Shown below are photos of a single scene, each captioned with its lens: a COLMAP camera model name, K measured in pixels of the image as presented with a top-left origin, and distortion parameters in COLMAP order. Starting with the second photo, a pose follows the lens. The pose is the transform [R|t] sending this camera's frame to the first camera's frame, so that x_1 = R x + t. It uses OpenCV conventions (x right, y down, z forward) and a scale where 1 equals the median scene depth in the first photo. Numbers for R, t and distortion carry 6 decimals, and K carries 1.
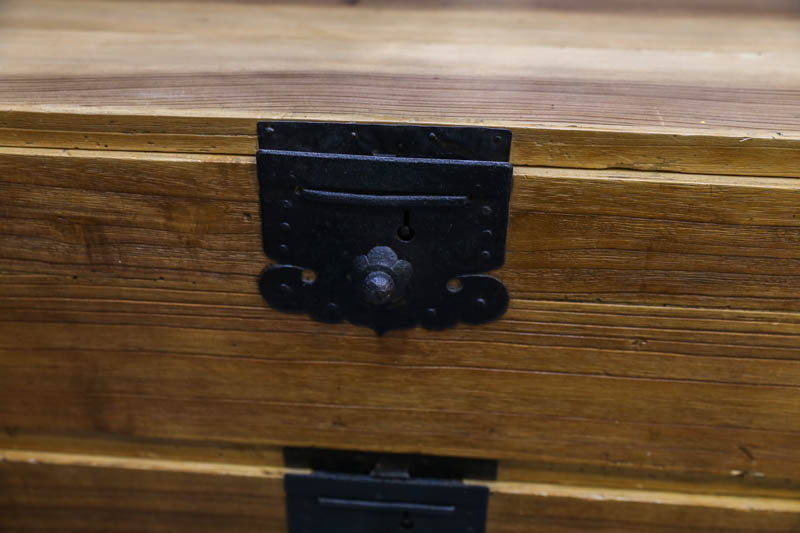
lens RADIAL K [[927.4, 0, 400.0], [0, 927.4, 266.5], [0, 0, 1]] dist [-0.013311, -0.002847]
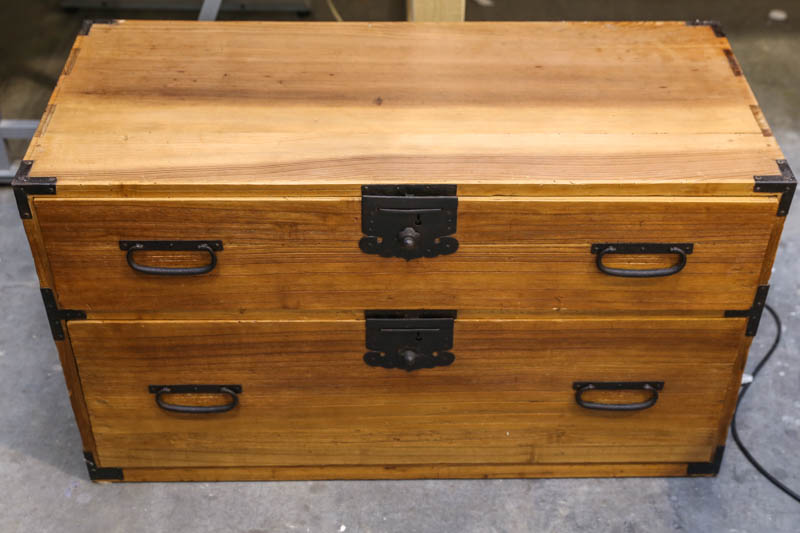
lens RADIAL K [[1249.7, 0, 400.0], [0, 1249.7, 266.5], [0, 0, 1]] dist [-0.006338, -0.039479]
pose [[0.995880, -0.057687, 0.069972, -0.283200], [0.049261, 0.991947, 0.116682, -0.310137], [-0.076139, -0.112754, 0.990701, -2.366795]]
